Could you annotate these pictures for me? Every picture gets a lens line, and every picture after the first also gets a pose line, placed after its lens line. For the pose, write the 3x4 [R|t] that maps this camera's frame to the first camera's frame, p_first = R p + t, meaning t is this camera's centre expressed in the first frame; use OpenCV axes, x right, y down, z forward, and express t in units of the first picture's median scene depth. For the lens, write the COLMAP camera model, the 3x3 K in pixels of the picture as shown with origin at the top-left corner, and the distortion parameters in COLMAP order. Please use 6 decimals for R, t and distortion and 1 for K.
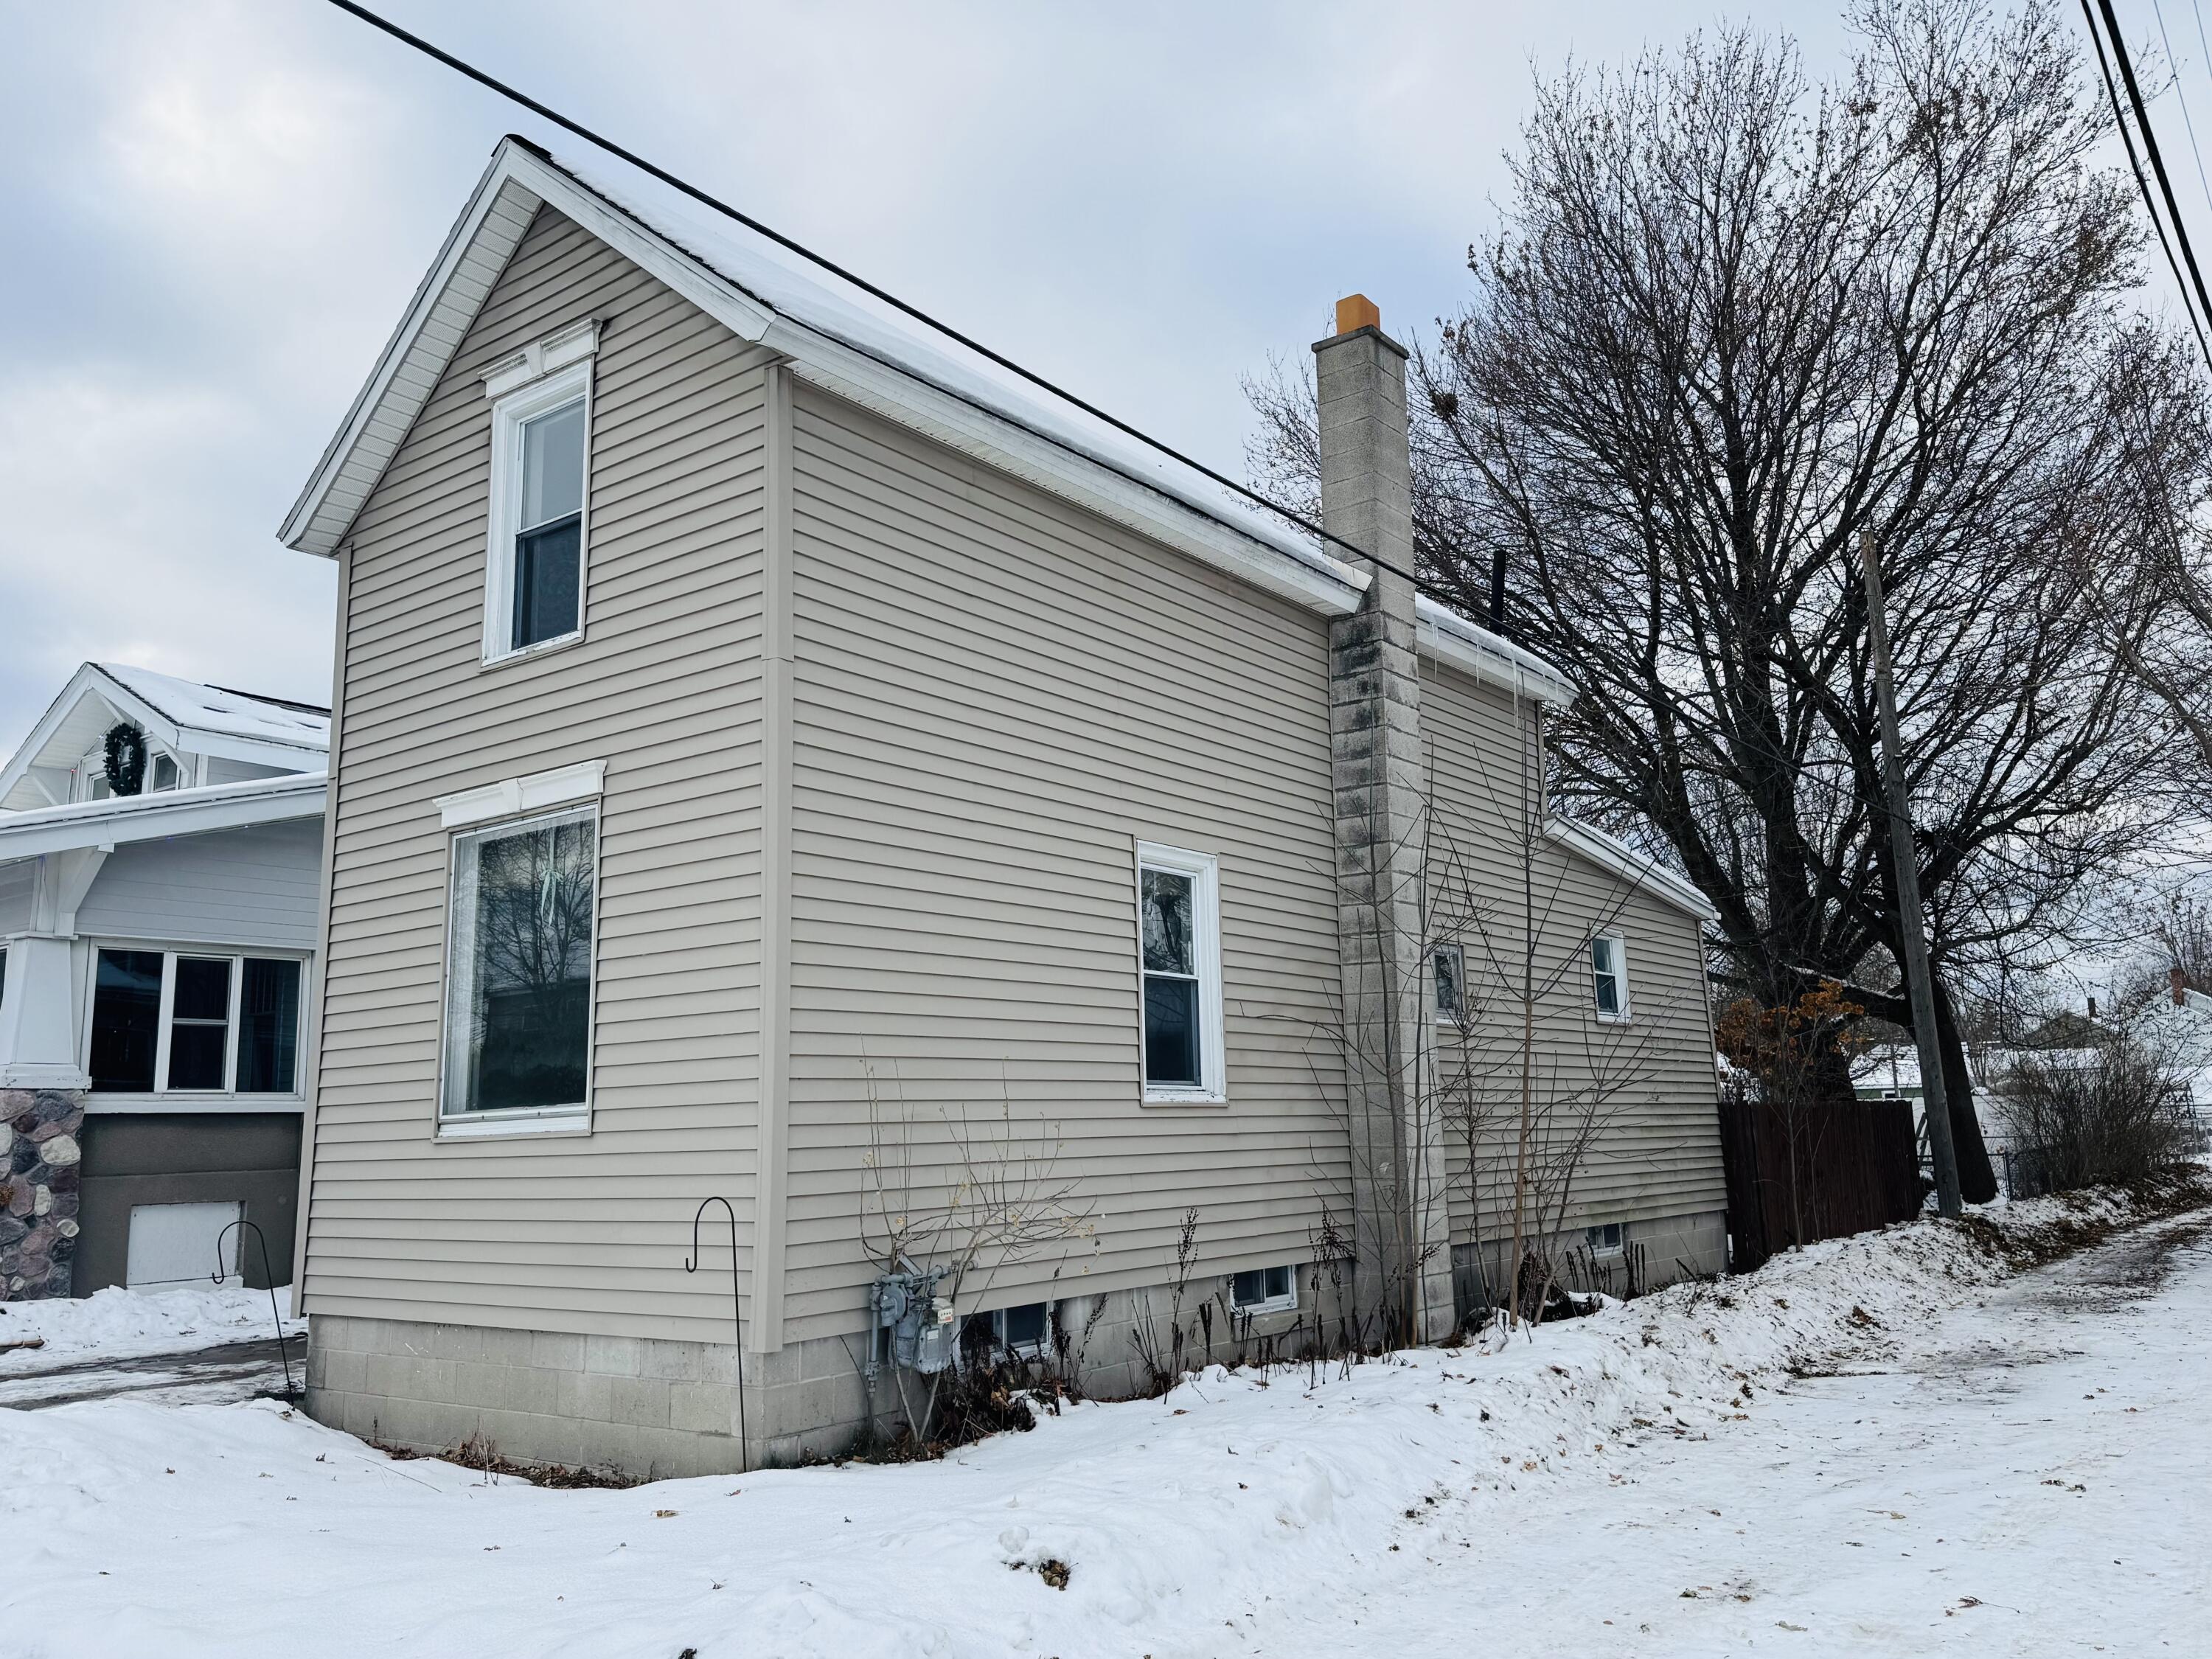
lens RADIAL K [[1697.9, 0, 1092.7], [0, 1697.9, 822.5], [0, 0, 1]] dist [0.034735, -0.000491]
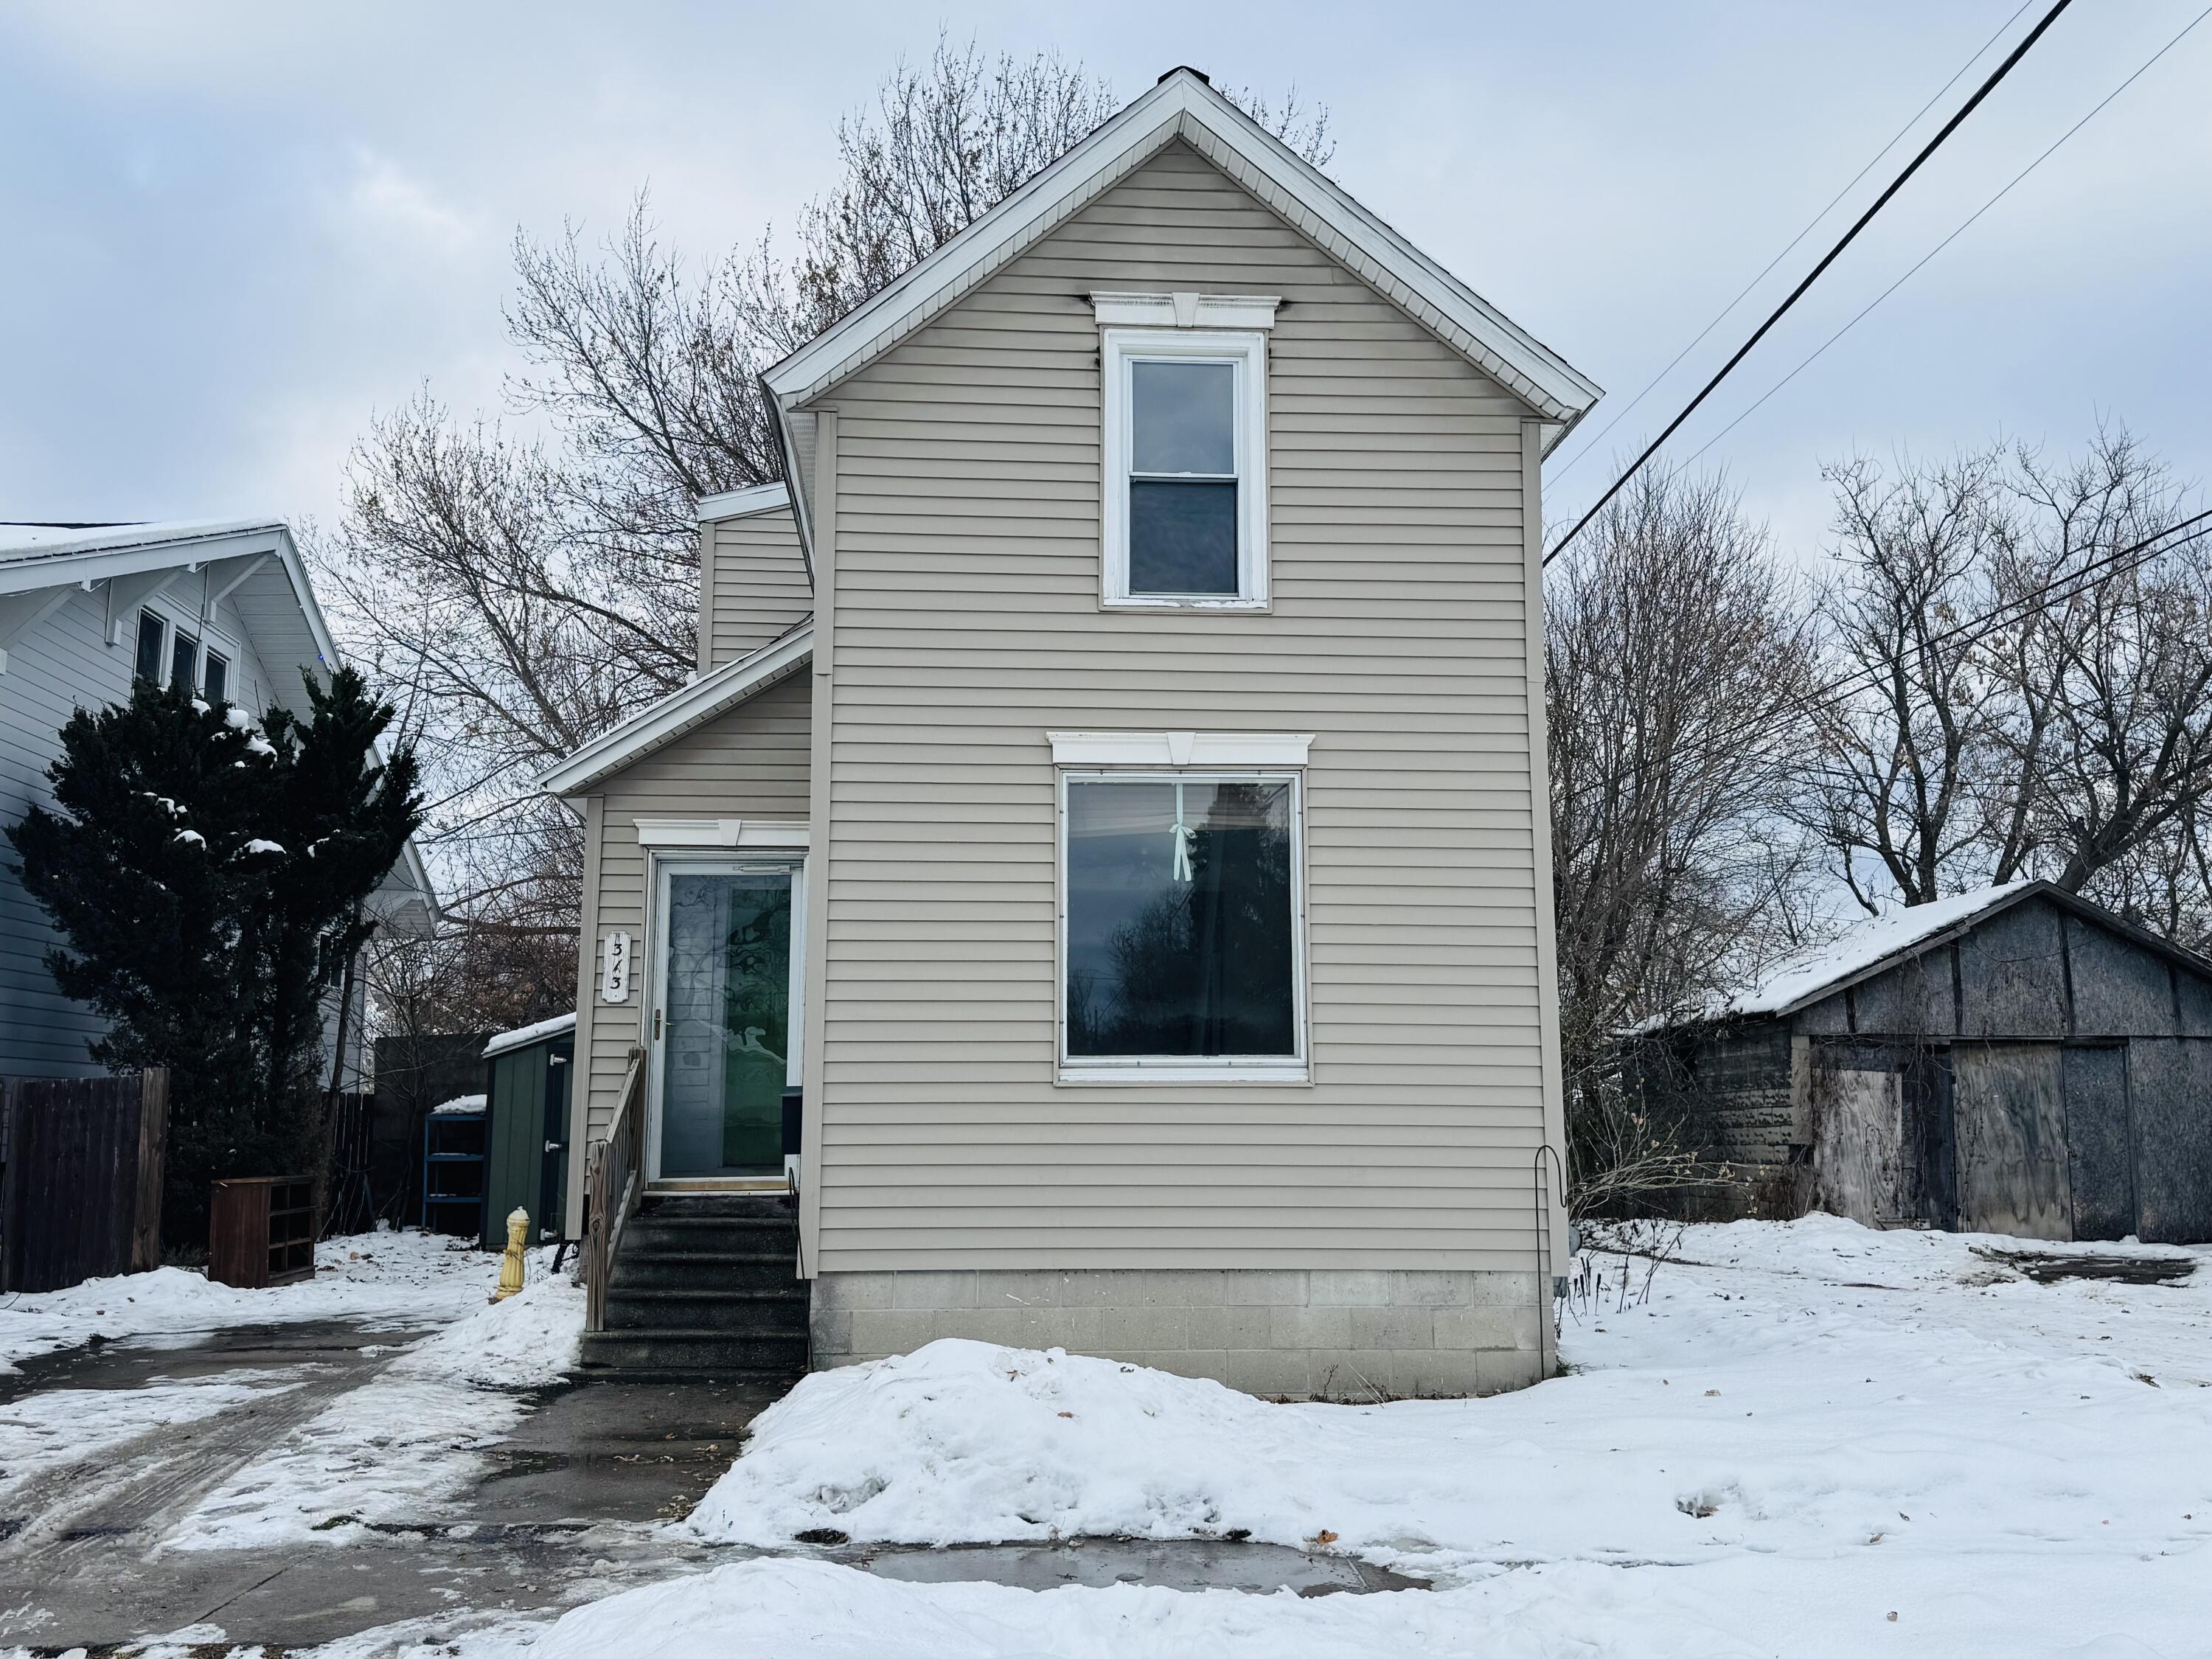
lens RADIAL K [[1993.8, 0, 1106.9], [0, 1993.8, 816.5], [0, 0, 1]] dist [0.132429, -0.001031]
pose [[0.751197, 0.124370, 0.648255, -1.170781], [-0.138201, 0.989956, -0.029780, 0.067592], [-0.645448, -0.067219, 0.760841, 0.131252]]
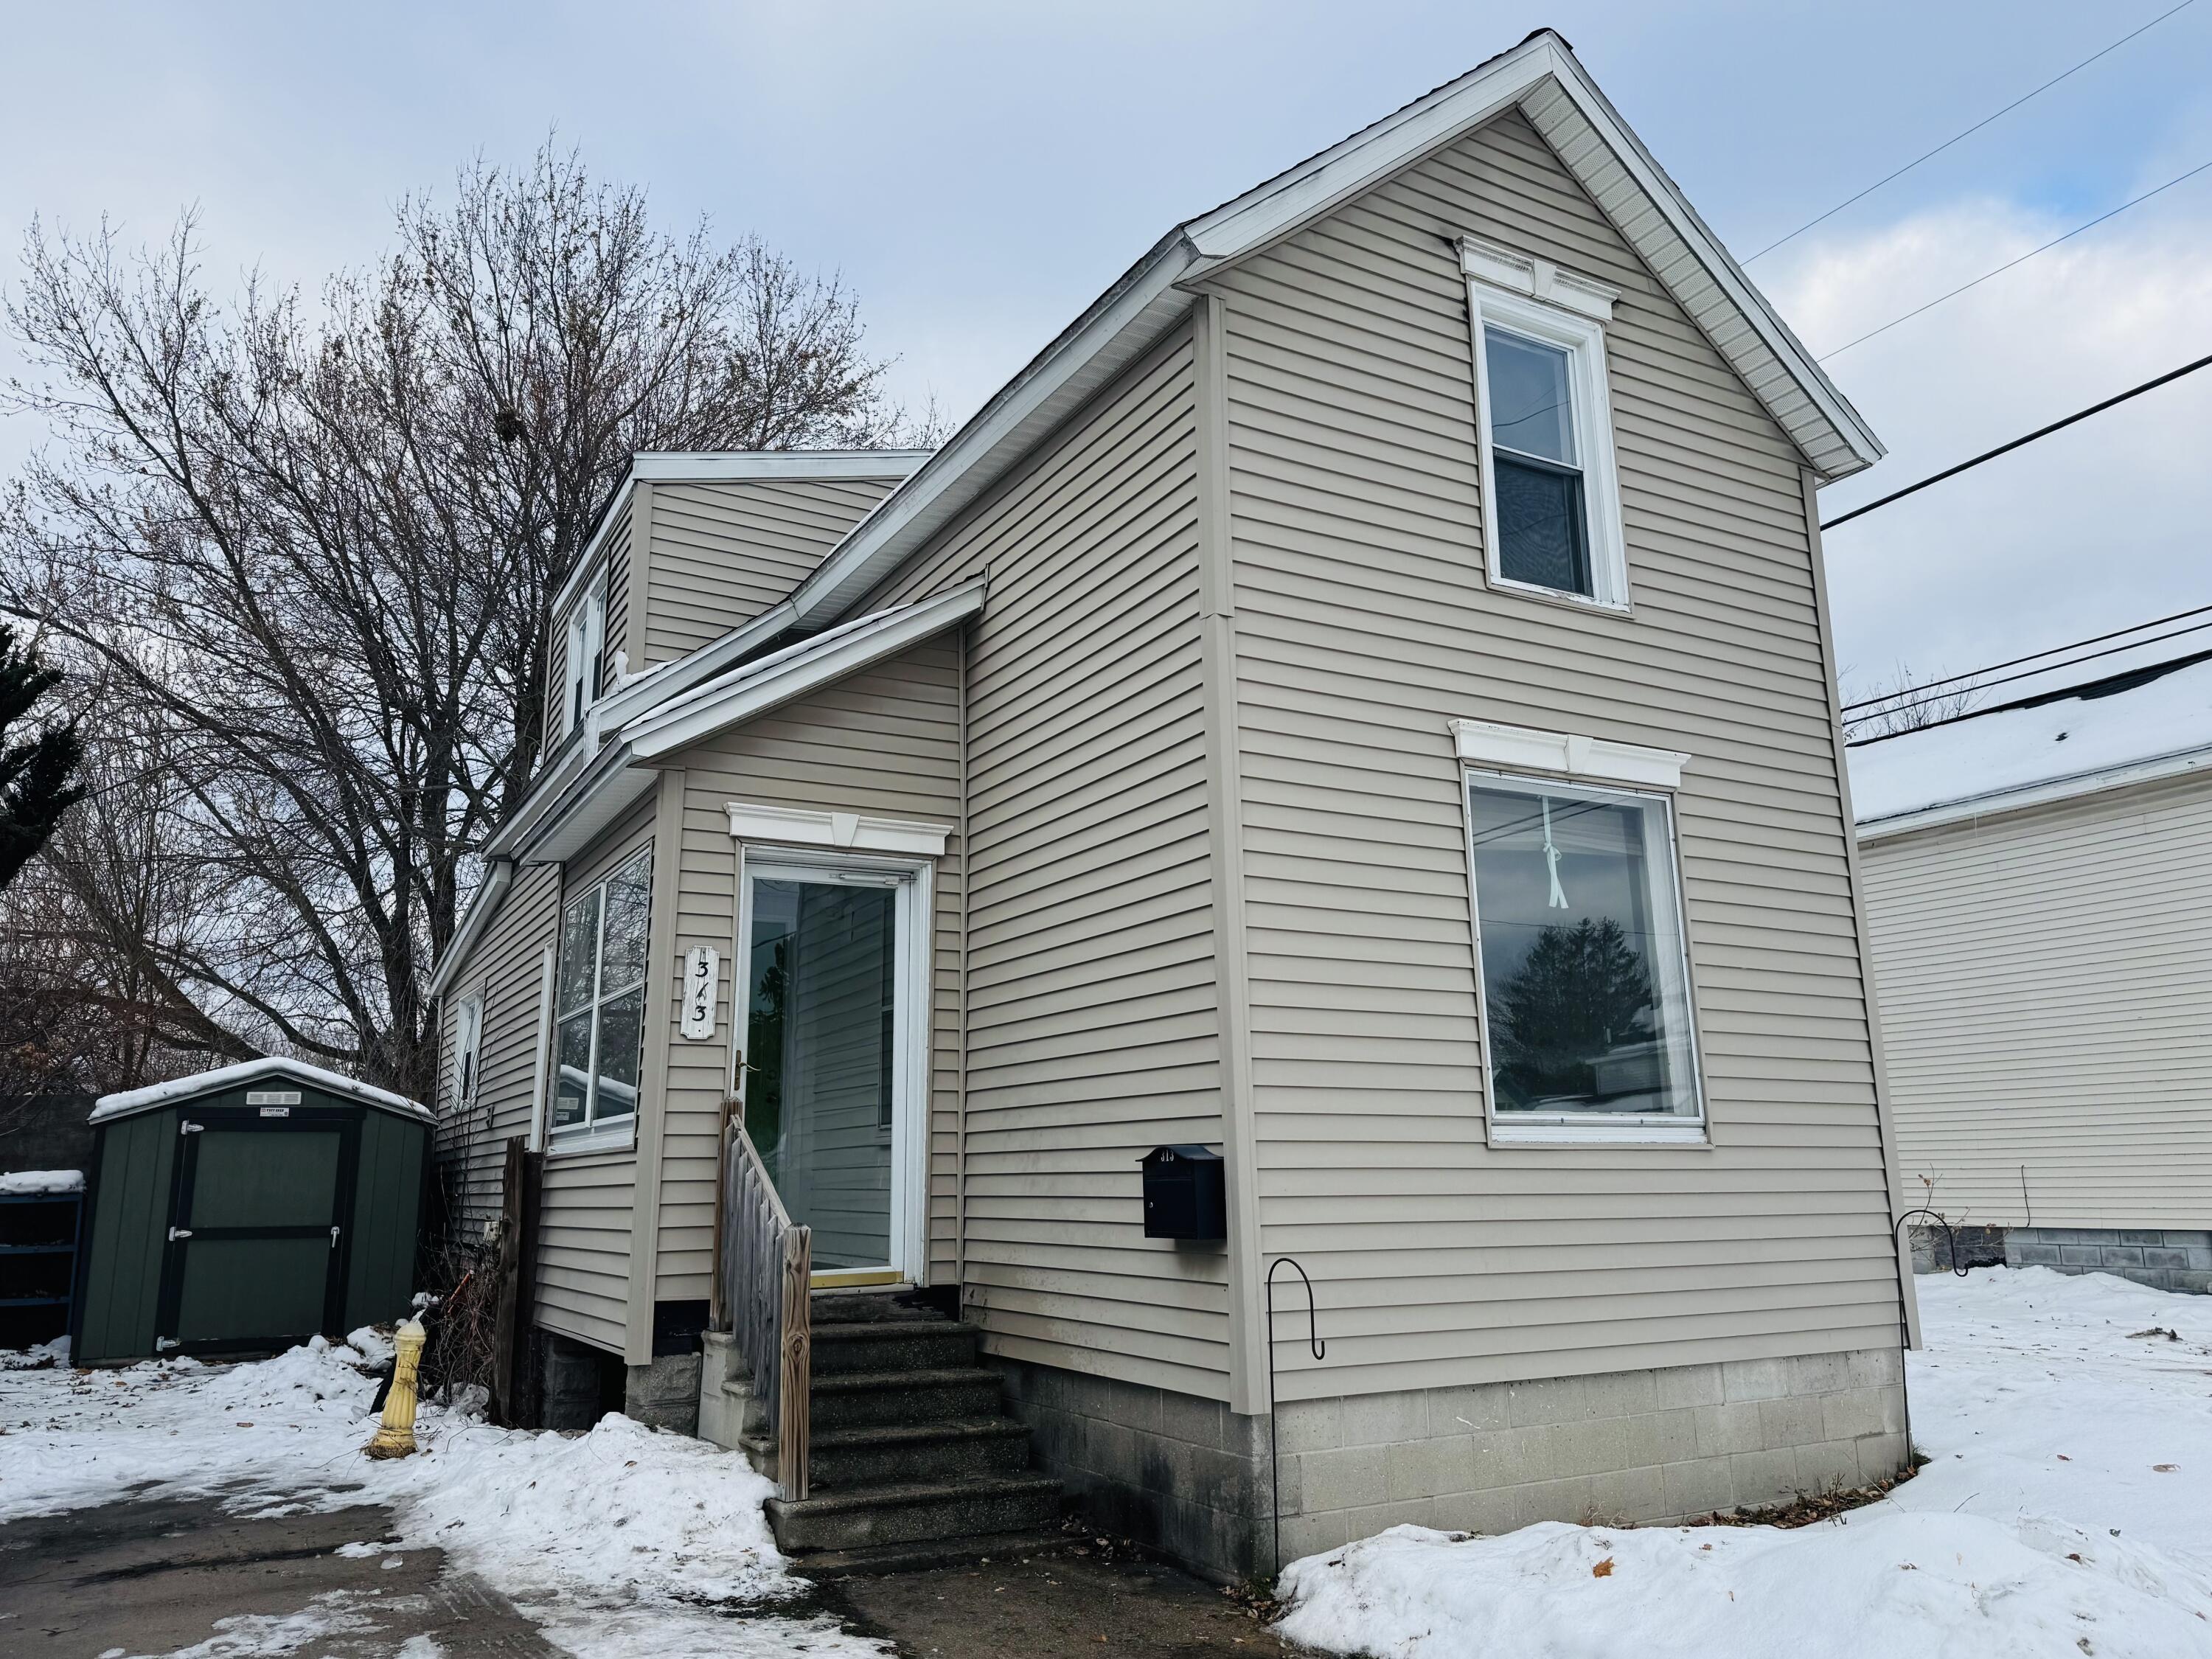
lens RADIAL K [[1588.9, 0, 1104.4], [0, 1588.9, 820.1], [0, 0, 1]] dist [0.035704, -0.025561]
pose [[0.386789, 0.223880, 0.894579, -1.196587], [-0.162843, 0.971420, -0.172702, 0.204411], [-0.907677, -0.078876, 0.412191, 0.910223]]
